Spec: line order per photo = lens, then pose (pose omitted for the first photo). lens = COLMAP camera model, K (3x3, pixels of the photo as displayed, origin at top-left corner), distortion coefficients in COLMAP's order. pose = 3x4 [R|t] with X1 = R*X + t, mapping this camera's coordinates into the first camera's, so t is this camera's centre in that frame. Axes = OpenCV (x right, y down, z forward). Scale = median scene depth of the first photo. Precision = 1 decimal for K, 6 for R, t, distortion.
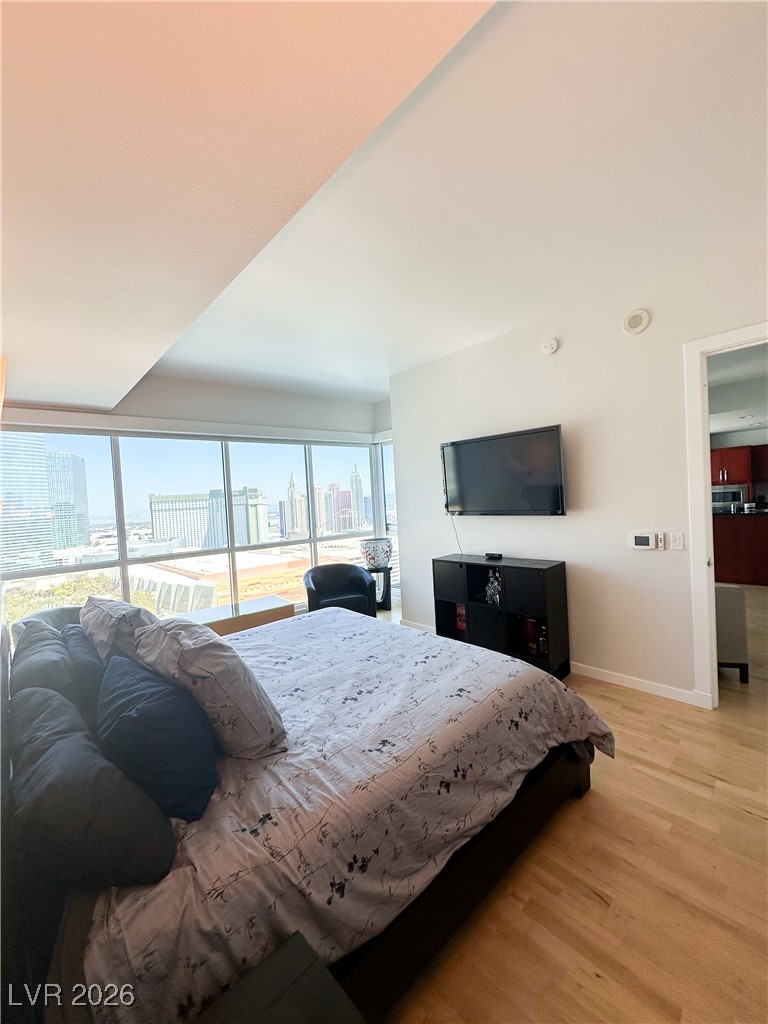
lens RADIAL K [[410.7, 0, 382.5], [0, 410.7, 509.6], [0, 0, 1]] dist [-0.000253, 0.000242]
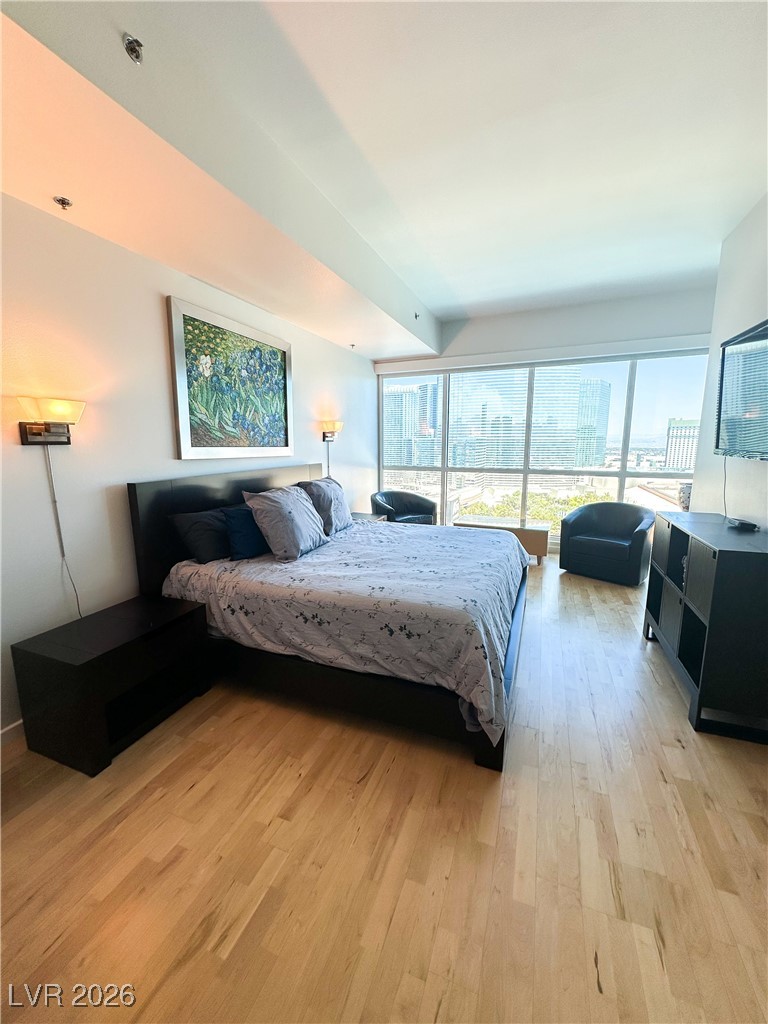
lens RADIAL K [[410.7, 0, 383.2], [0, 410.7, 512.4], [0, 0, 1]] dist [-0.000253, 0.000242]
pose [[0.425375, 0.210749, -0.880137, 1.423358], [-0.042719, 0.976100, 0.213081, -0.036242], [0.904008, -0.053041, 0.424212, 0.601966]]
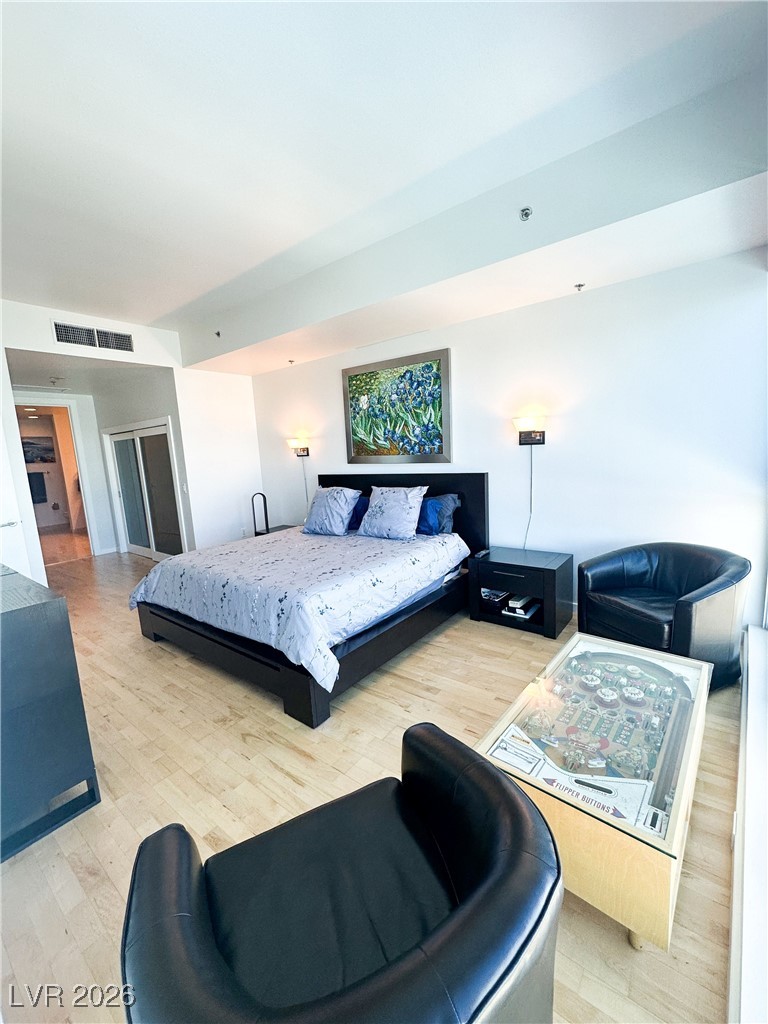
lens RADIAL K [[415.5, 0, 384.2], [0, 415.5, 514.6], [0, 0, 1]] dist [-0.000100, -0.000002]
pose [[-0.981041, 0.134328, -0.139694, -0.117127], [0.107307, 0.976744, 0.185625, -0.018606], [0.161380, 0.167116, -0.972640, 3.243691]]
